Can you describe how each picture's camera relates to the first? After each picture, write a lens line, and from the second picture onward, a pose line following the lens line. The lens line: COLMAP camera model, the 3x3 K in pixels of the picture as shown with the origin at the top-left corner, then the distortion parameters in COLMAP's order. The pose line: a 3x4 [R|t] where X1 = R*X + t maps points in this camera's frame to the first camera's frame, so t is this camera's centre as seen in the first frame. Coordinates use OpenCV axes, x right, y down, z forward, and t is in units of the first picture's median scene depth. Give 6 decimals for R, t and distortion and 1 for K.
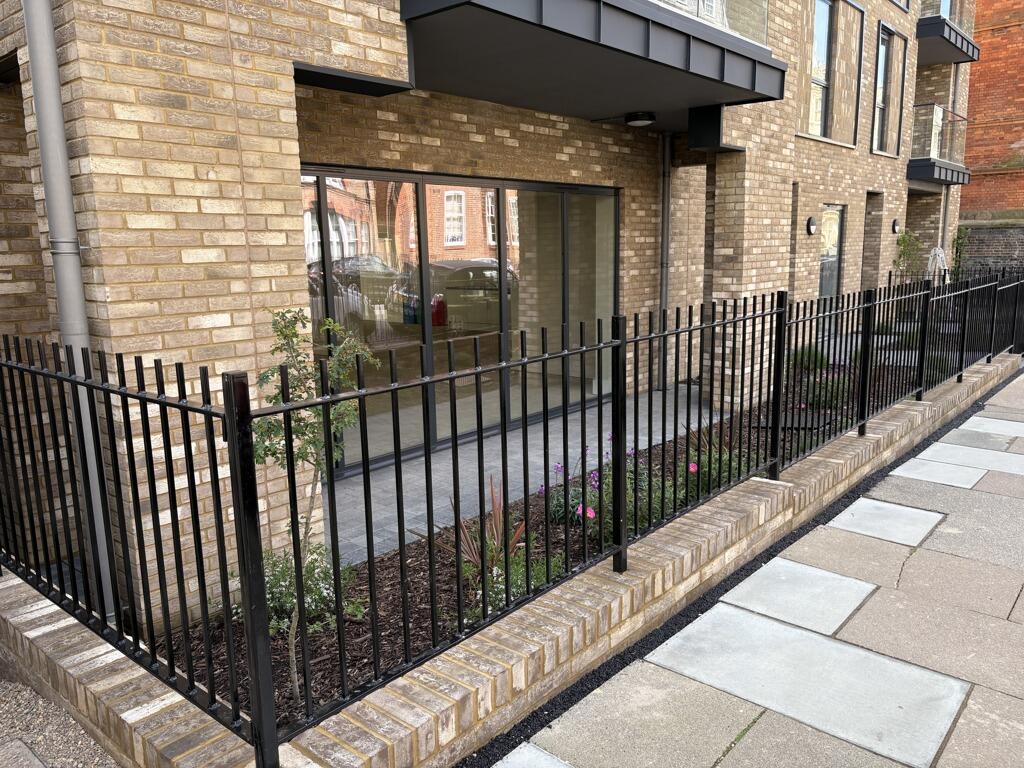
lens RADIAL K [[775.1, 0, 513.0], [0, 775.1, 386.5], [0, 0, 1]] dist [0.045221, -0.037381]
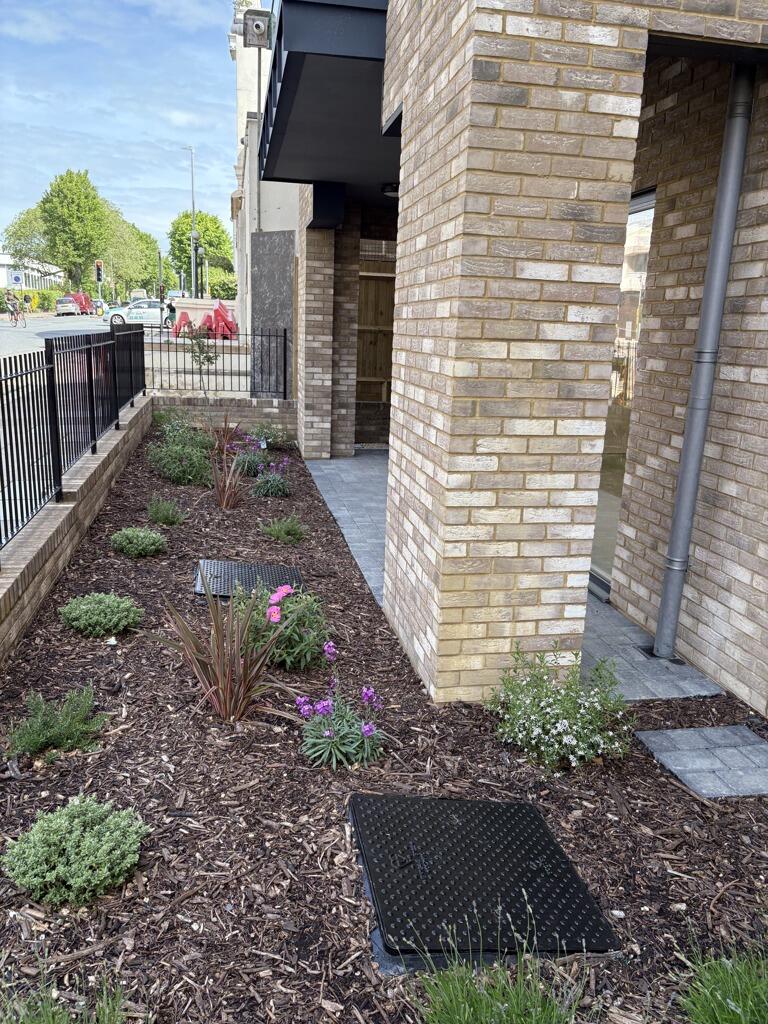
lens RADIAL K [[775.1, 0, 387.6], [0, 775.1, 505.7], [0, 0, 1]] dist [0.045221, -0.037381]
pose [[-0.624665, 0.169979, -0.762168, 0.635694], [-0.165256, 0.925141, 0.341767, -0.204692], [0.763206, 0.339443, -0.549813, 1.175515]]
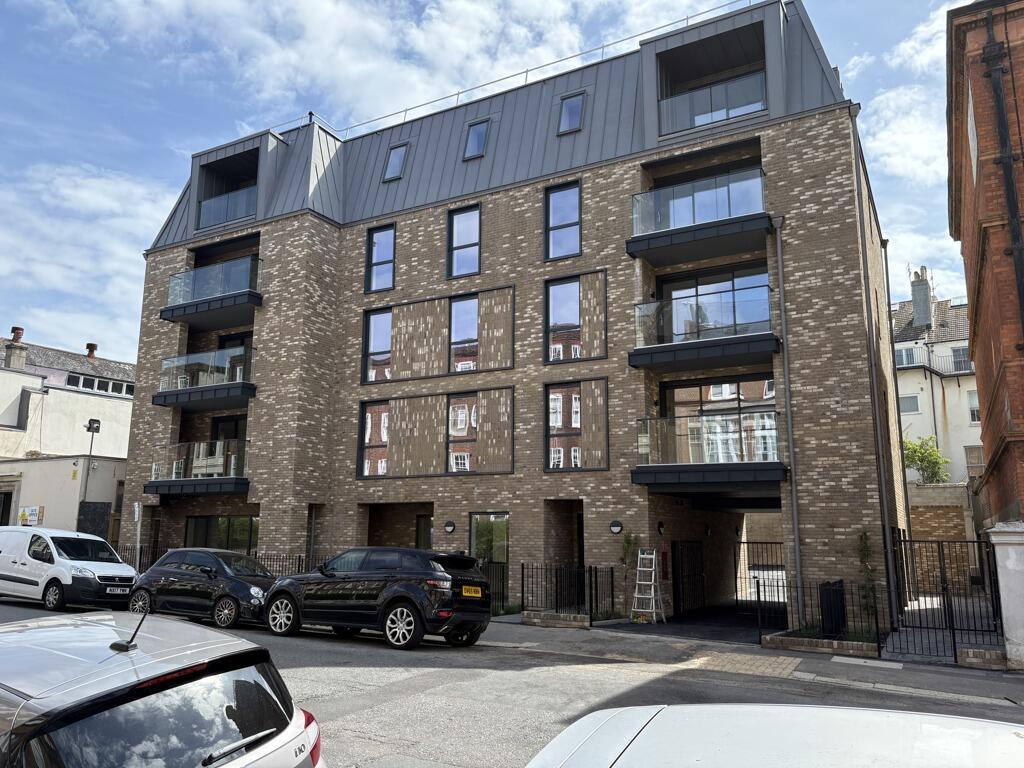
lens RADIAL K [[775.1, 0, 512.1], [0, 775.1, 386.7], [0, 0, 1]] dist [0.045221, -0.037381]
pose [[0.191506, -0.162100, -0.968013, 2.911870], [-0.184039, 0.962843, -0.197643, -0.278832], [0.964083, 0.216002, 0.154557, 1.179103]]
